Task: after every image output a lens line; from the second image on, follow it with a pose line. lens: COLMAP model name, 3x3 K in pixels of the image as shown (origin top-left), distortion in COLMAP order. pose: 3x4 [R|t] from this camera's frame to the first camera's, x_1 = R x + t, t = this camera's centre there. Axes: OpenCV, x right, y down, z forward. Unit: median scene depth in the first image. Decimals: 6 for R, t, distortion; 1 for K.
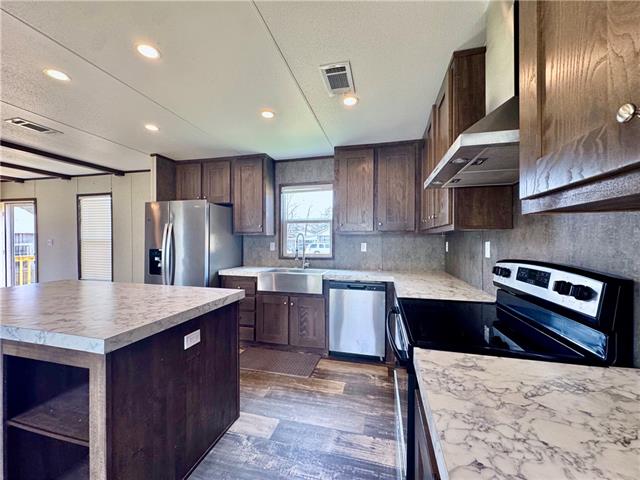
lens RADIAL K [[264.0, 0, 321.8], [0, 264.0, 240.4], [0, 0, 1]] dist [-0.007789, -0.000362]
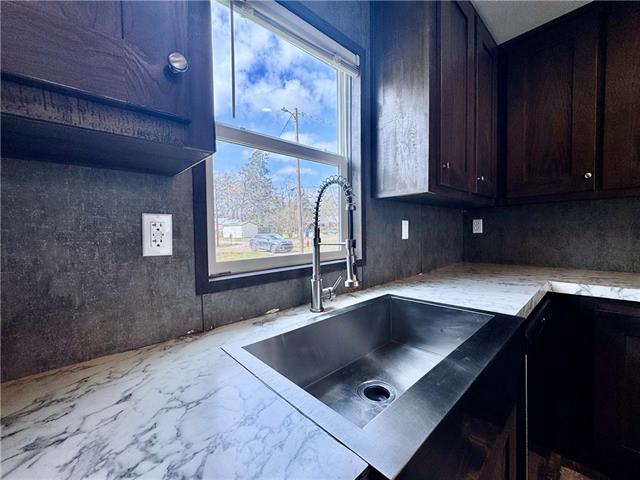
lens RADIAL K [[264.0, 0, 332.3], [0, 264.0, 239.1], [0, 0, 1]] dist [-0.007789, -0.000362]
pose [[0.548298, -0.037160, 0.835457, -0.282533], [0.024444, 0.999298, 0.028406, 0.023501], [-0.835926, 0.004847, 0.548821, 0.782528]]
